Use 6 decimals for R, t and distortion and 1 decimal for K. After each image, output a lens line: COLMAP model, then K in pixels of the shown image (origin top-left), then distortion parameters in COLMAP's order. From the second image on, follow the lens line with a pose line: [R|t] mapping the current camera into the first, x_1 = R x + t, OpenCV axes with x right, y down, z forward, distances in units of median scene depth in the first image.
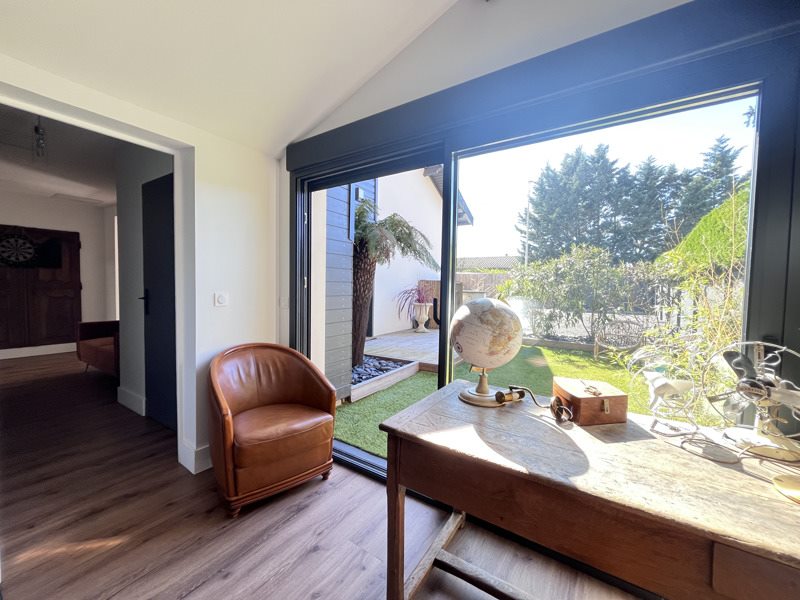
lens RADIAL K [[327.2, 0, 400.0], [0, 327.2, 300.0], [0, 0, 1]] dist [-0.000800, -0.000112]
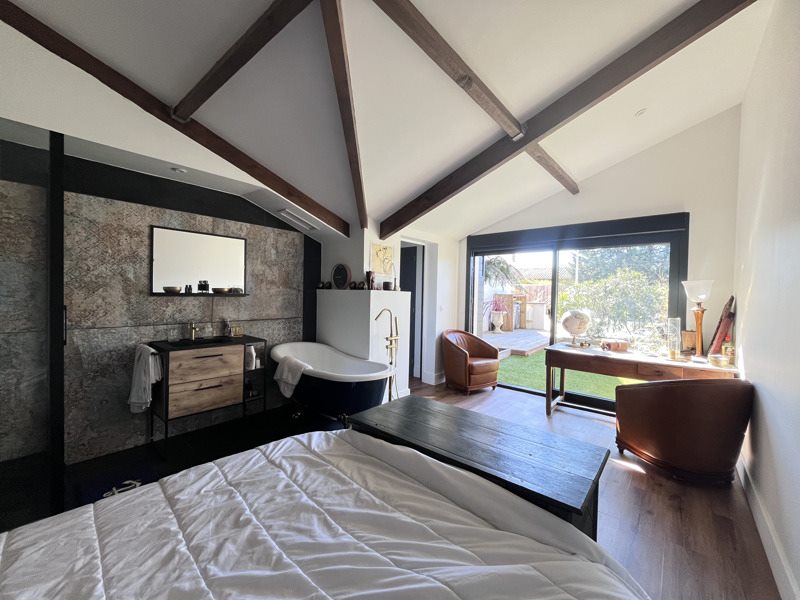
lens RADIAL K [[327.2, 0, 400.0], [0, 327.2, 300.0], [0, 0, 1]] dist [-0.000800, -0.000112]
pose [[0.992801, 0.007412, -0.119549, -0.207569], [-0.010314, 0.999667, -0.023672, -0.001312], [0.119334, 0.024735, 0.992546, -0.454248]]
